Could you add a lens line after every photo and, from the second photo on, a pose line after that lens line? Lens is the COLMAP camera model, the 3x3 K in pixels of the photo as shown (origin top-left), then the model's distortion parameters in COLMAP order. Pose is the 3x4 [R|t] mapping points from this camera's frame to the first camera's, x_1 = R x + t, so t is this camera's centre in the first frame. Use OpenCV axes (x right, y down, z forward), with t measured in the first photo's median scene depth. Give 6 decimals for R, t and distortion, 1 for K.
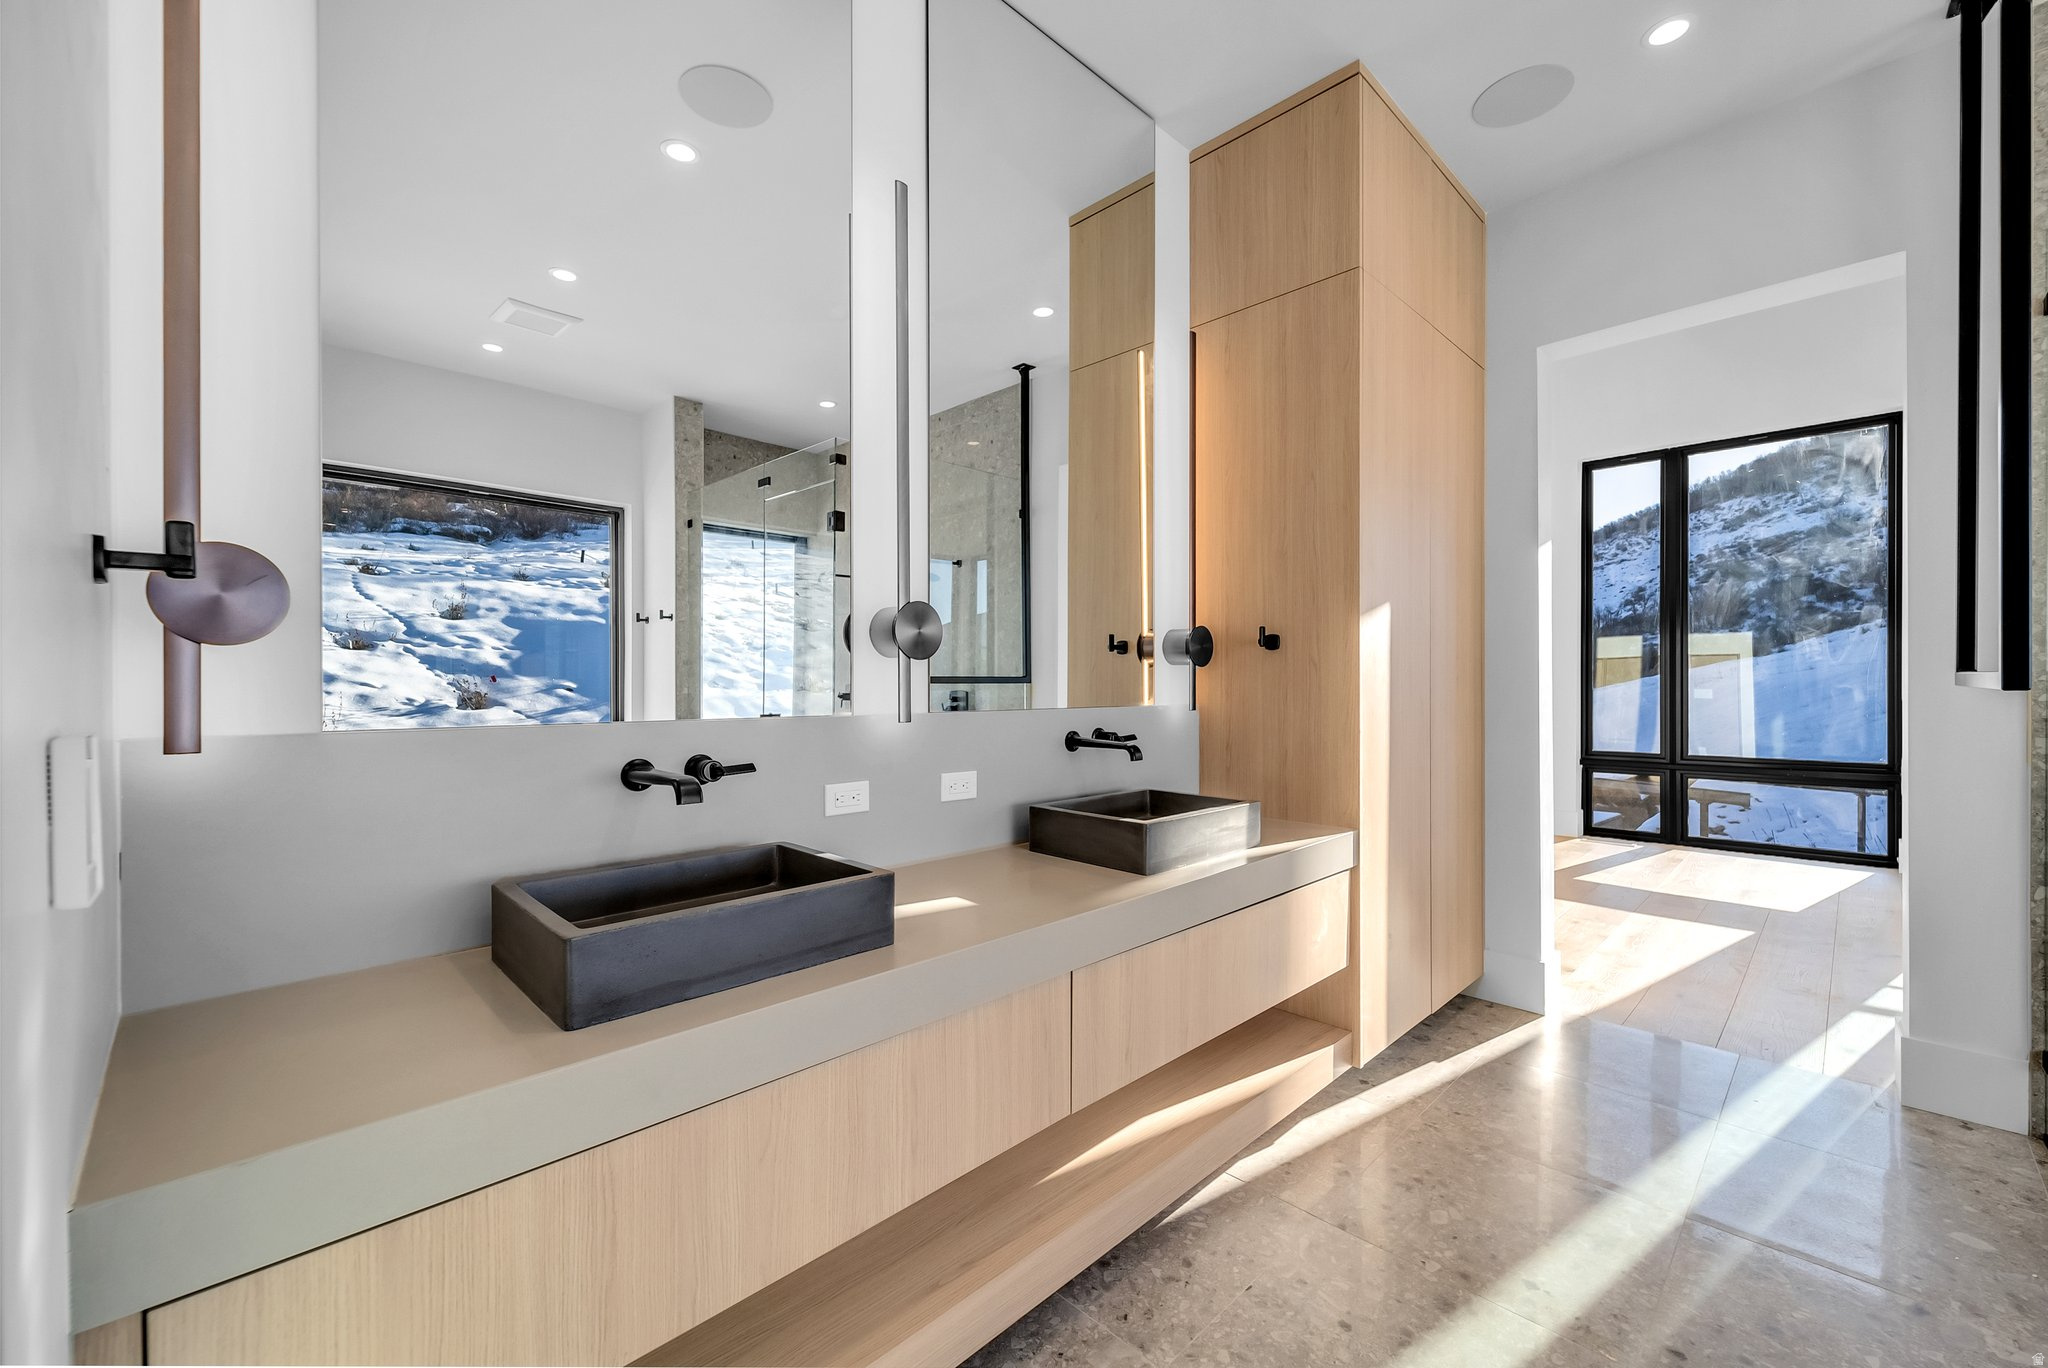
lens RADIAL K [[827.2, 0, 1030.2], [0, 827.2, 692.8], [0, 0, 1]] dist [0.000102, -0.000099]
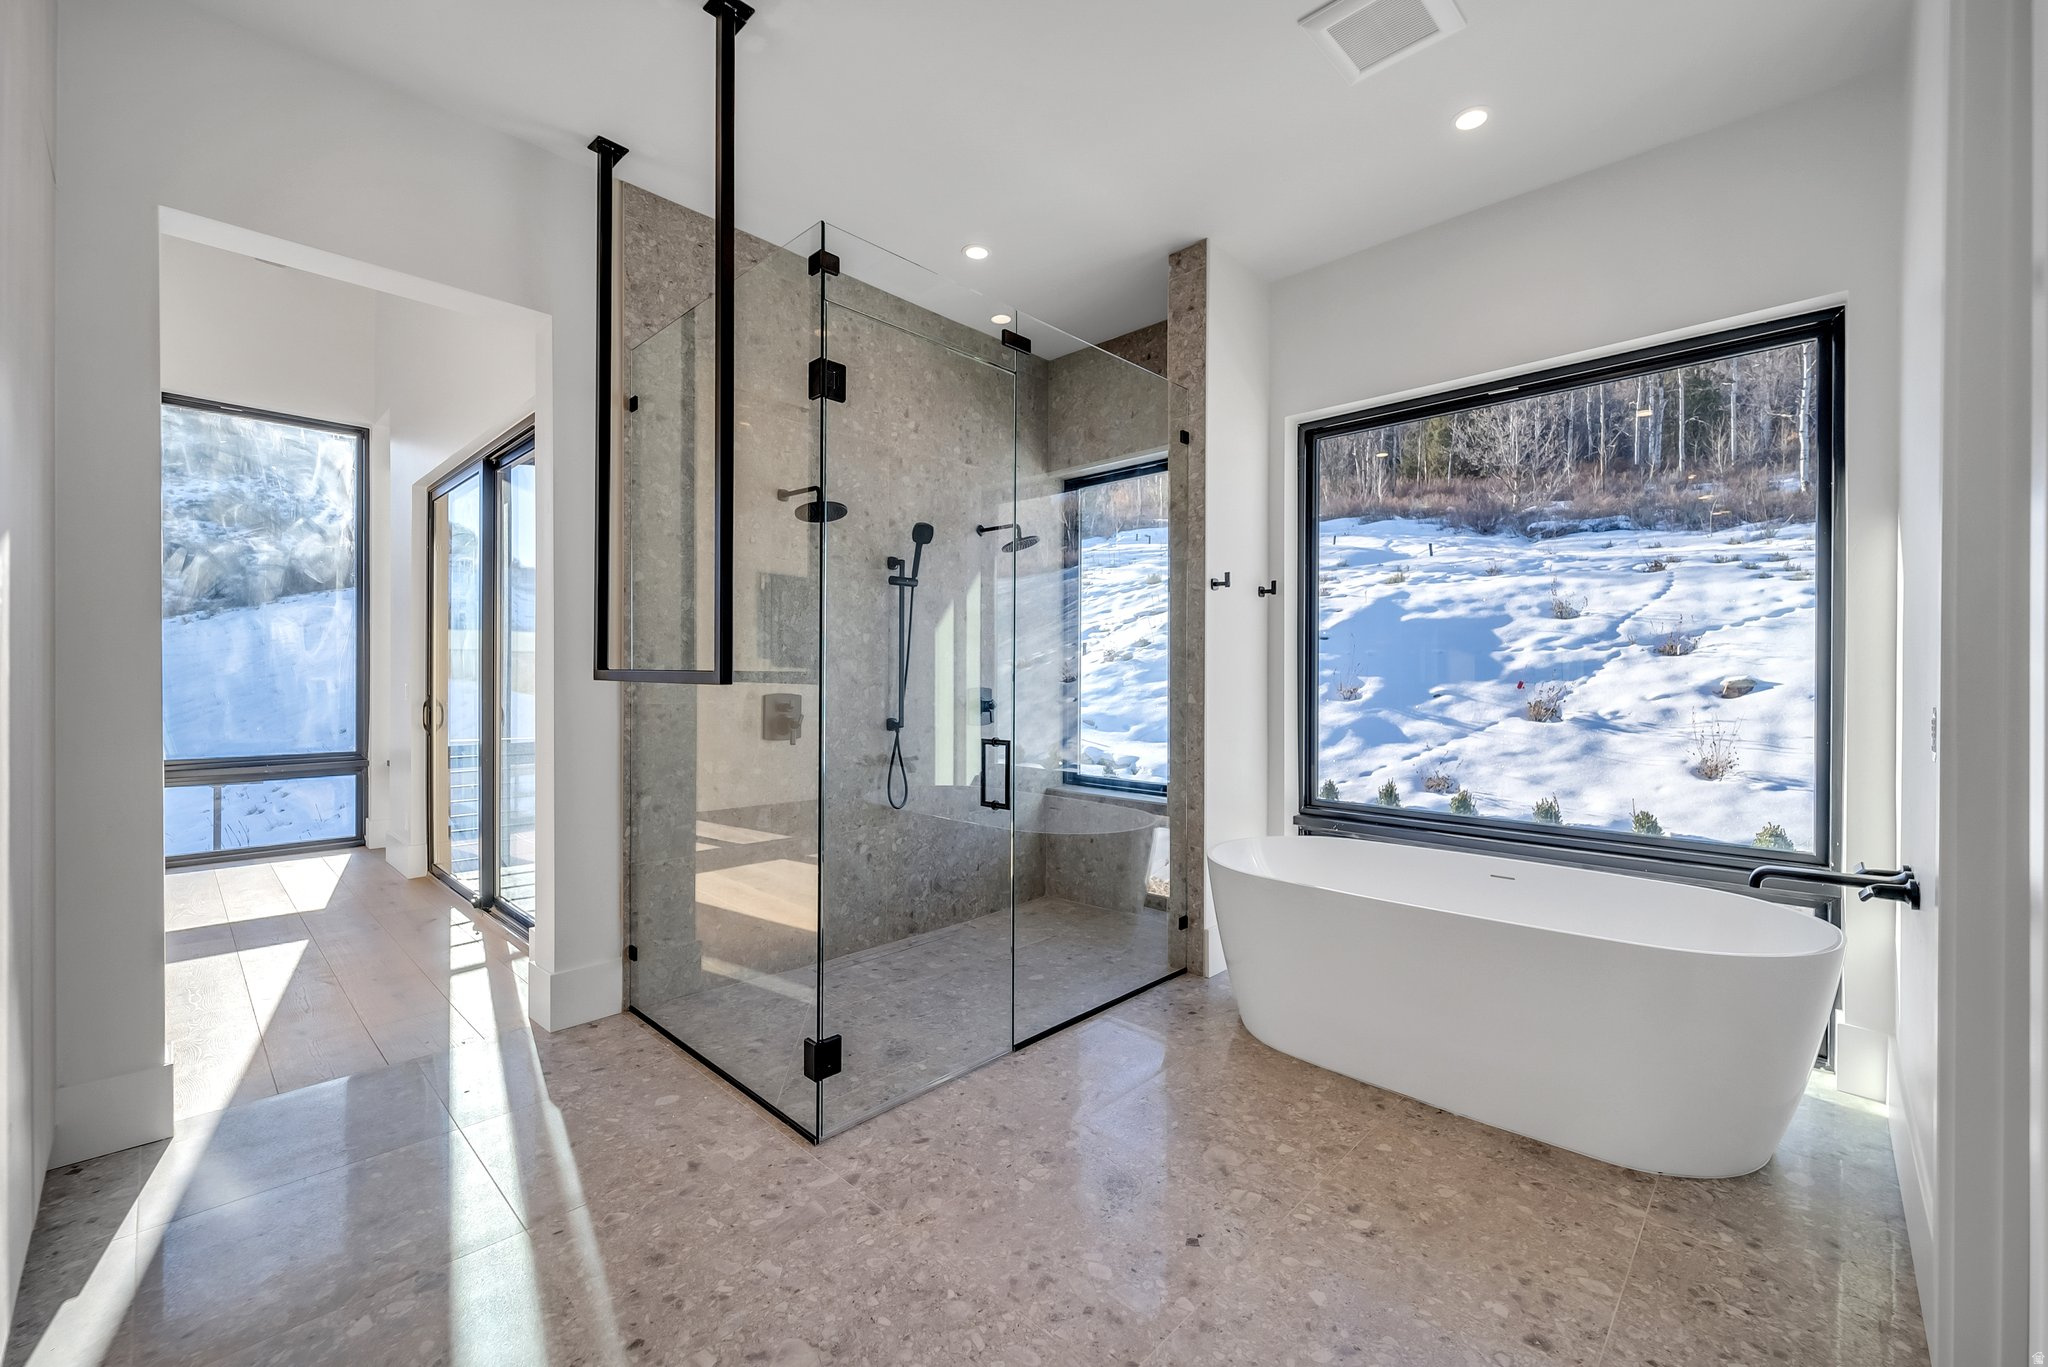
lens RADIAL K [[820.5, 0, 1035.7], [0, 820.5, 678.2], [0, 0, 1]] dist [0.000926, 0.000123]
pose [[-0.032660, 0.002877, 0.999462, -0.106700], [0.003721, 0.999989, -0.002757, -0.003566], [-0.999460, 0.003629, -0.032670, 0.244143]]
